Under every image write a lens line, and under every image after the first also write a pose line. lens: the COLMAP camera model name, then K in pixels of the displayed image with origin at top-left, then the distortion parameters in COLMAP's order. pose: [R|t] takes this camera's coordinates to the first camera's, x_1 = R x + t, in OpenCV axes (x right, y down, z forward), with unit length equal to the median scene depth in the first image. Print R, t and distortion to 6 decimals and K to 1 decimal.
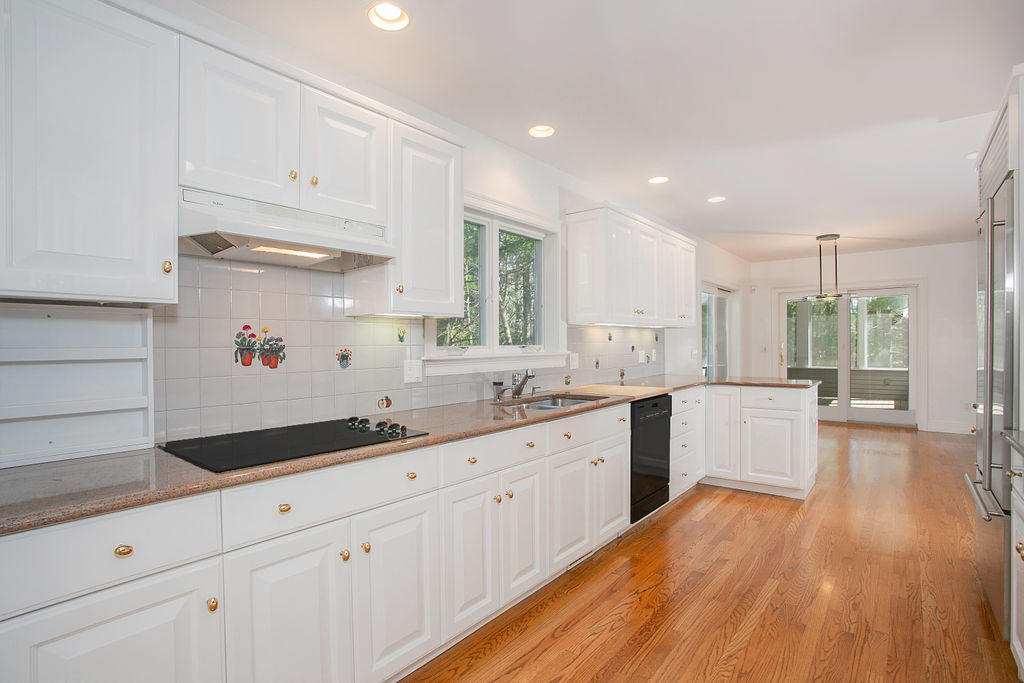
lens RADIAL K [[512.0, 0, 503.7], [0, 512.0, 343.6], [0, 0, 1]] dist [-0.001178, 0.000852]
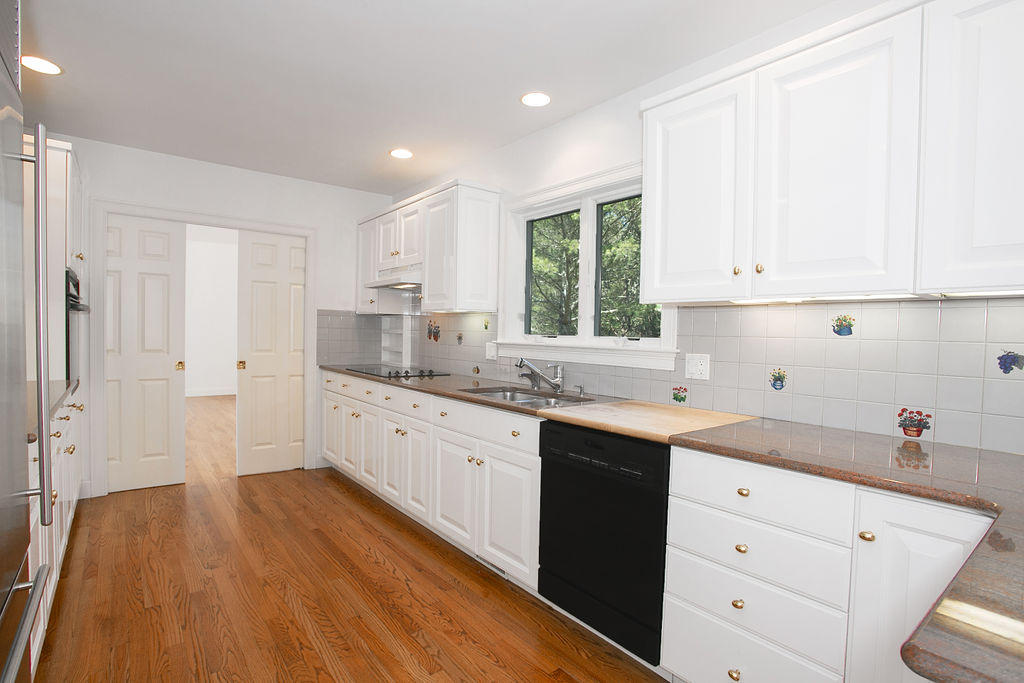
lens RADIAL K [[510.6, 0, 535.7], [0, 510.6, 348.2], [0, 0, 1]] dist [-0.031537, 0.000153]
pose [[-0.189719, 0.034571, -0.981230, 1.097530], [-0.020430, 0.999025, 0.039148, -0.008984], [0.981626, 0.027473, -0.188827, 1.333968]]
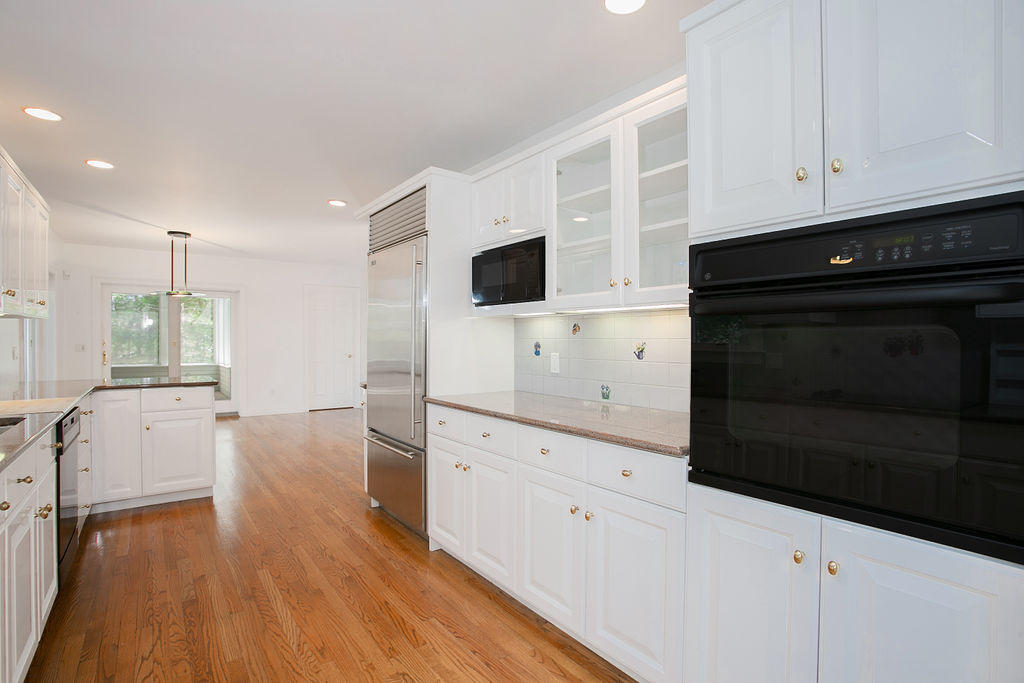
lens RADIAL K [[512.0, 0, 503.7], [0, 512.0, 343.6], [0, 0, 1]] dist [-0.001178, 0.000852]
pose [[0.260653, 0.004224, 0.965423, -0.328910], [-0.007901, 0.999966, -0.002242, 0.004170], [-0.965400, -0.007043, 0.260677, 0.254346]]
